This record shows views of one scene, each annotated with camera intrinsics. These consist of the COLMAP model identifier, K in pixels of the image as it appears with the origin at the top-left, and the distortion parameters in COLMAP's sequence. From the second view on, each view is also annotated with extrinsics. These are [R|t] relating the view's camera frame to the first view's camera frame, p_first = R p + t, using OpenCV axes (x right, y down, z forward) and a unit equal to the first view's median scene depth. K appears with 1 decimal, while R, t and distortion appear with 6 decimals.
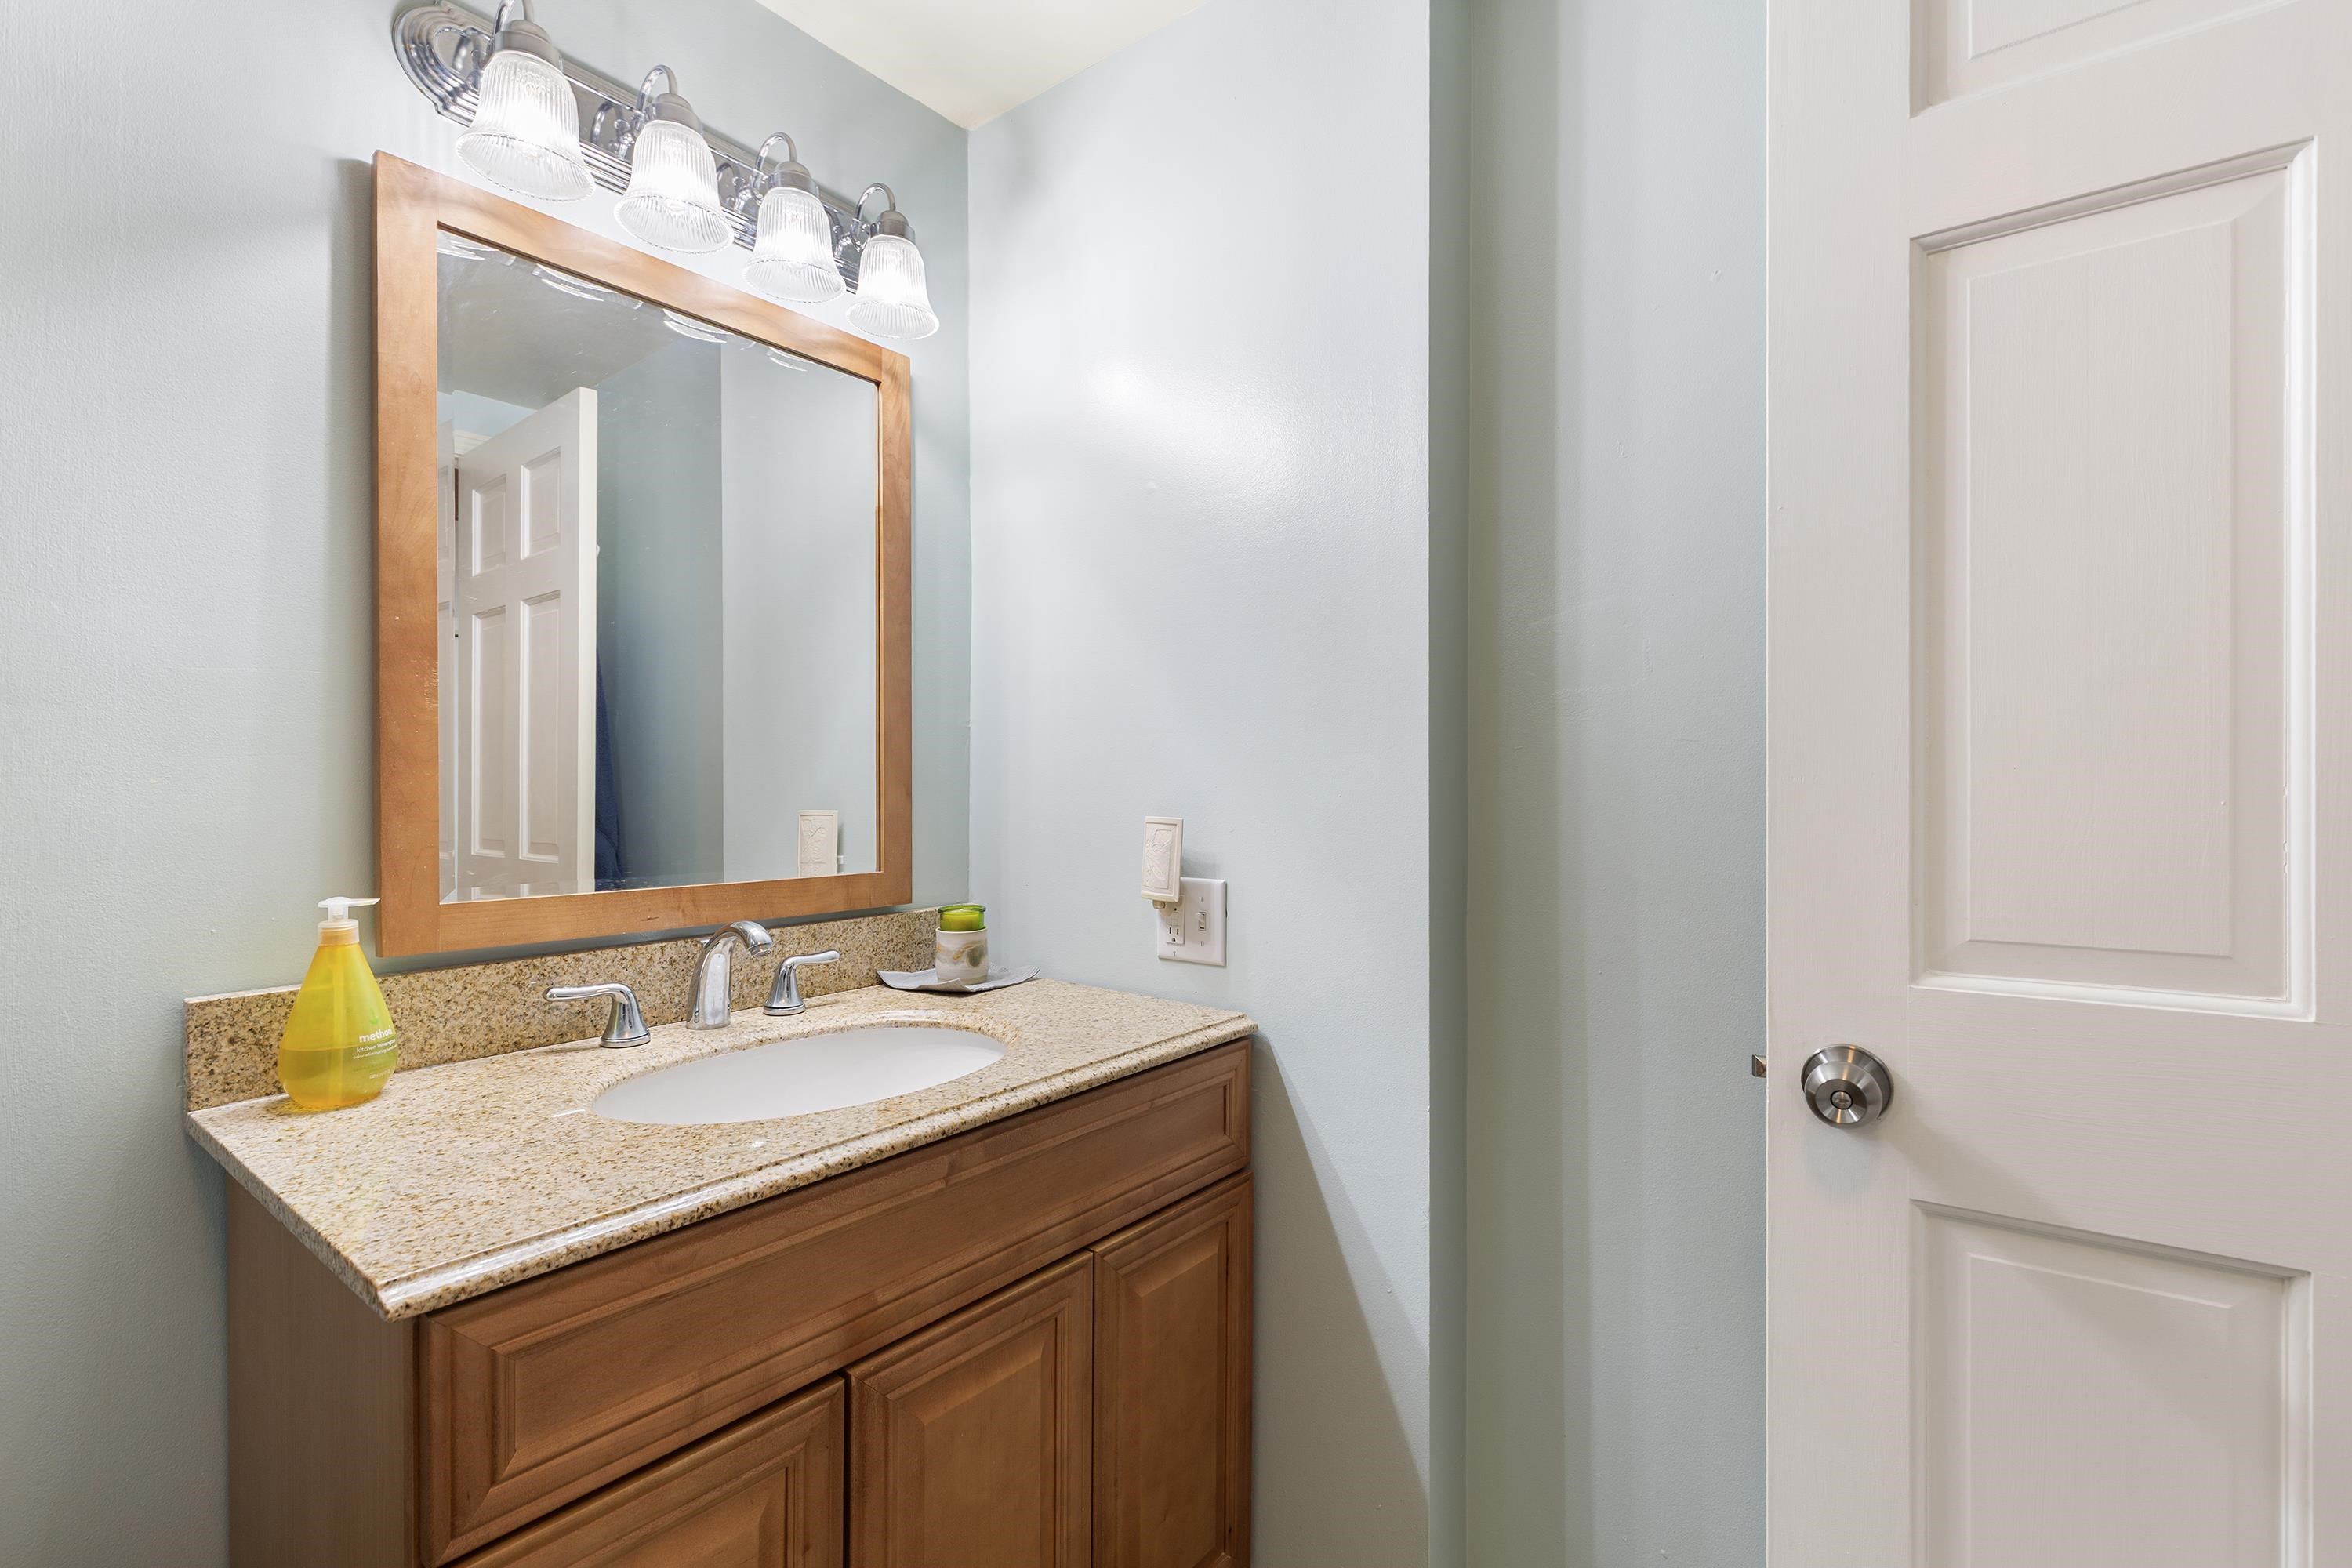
lens RADIAL K [[1106.9, 0, 1171.4], [0, 1106.9, 798.3], [0, 0, 1]] dist [-0.006639, 0.004522]
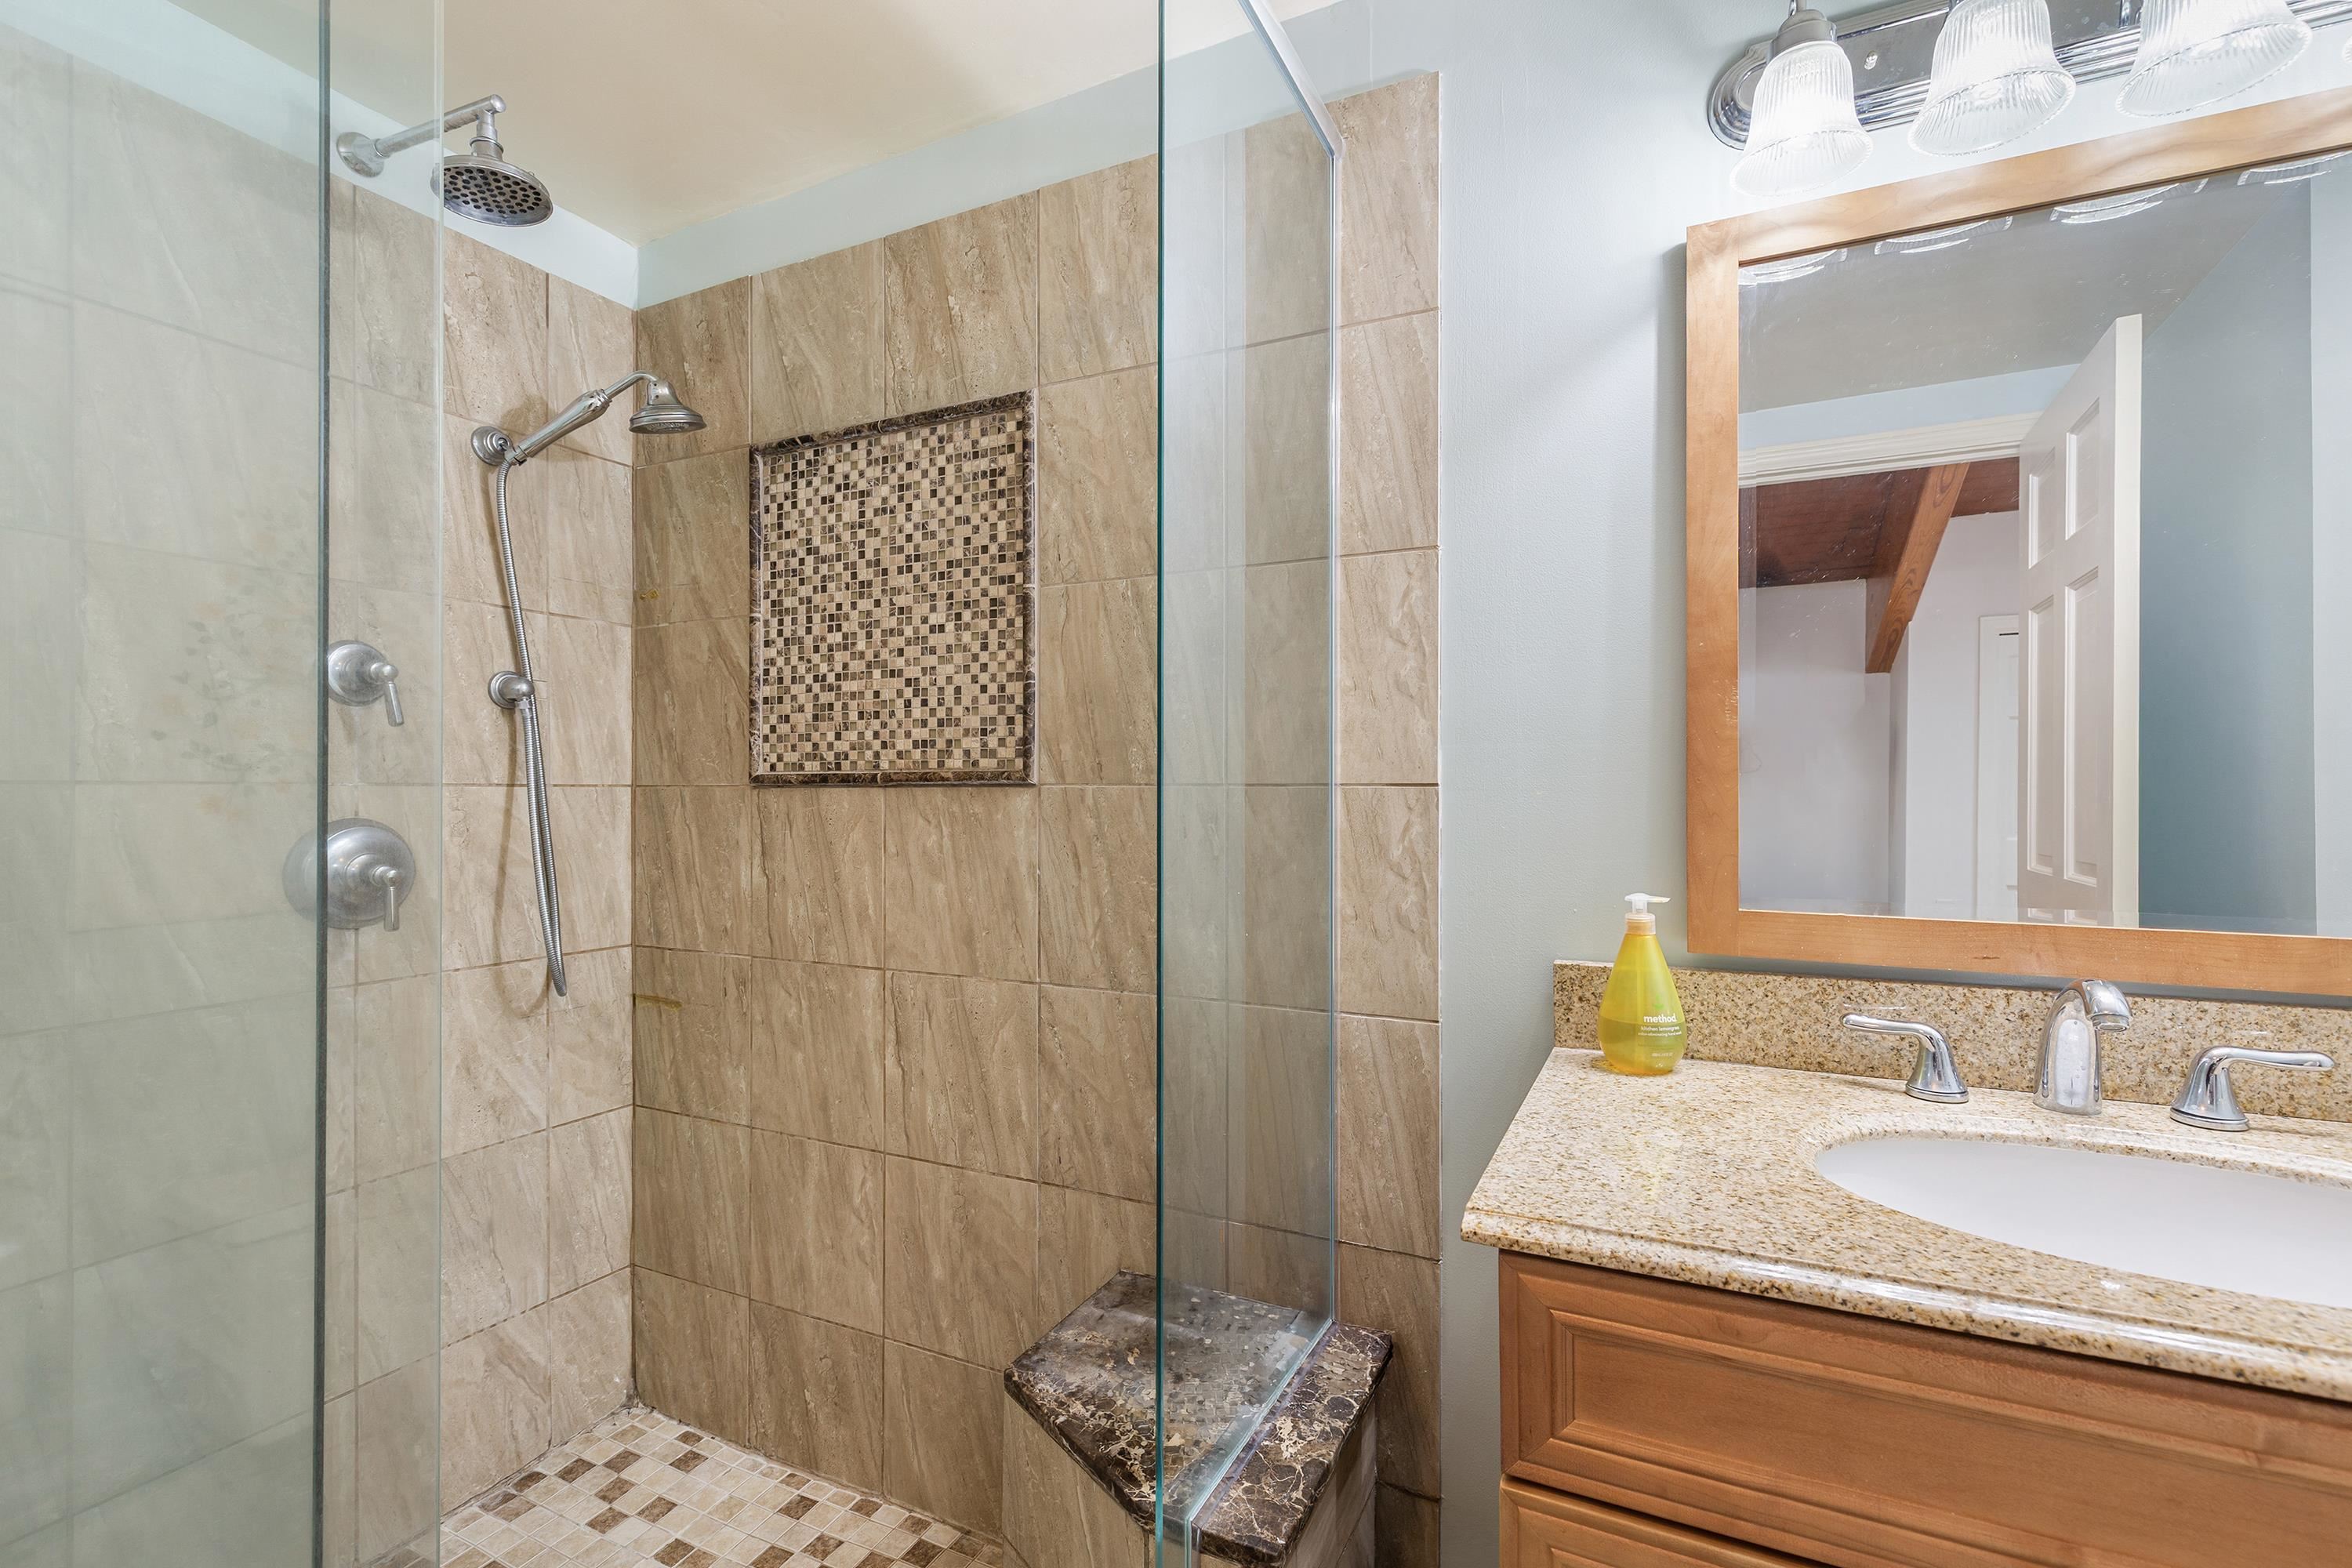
lens RADIAL K [[1078.4, 0, 1170.6], [0, 1078.4, 793.5], [0, 0, 1]] dist [0.003815, 0.000497]
pose [[0.183268, 0.002062, -0.983061, 0.268171], [-0.011913, 0.999929, -0.000123, -0.009221], [0.982991, 0.011734, 0.183279, 0.304016]]
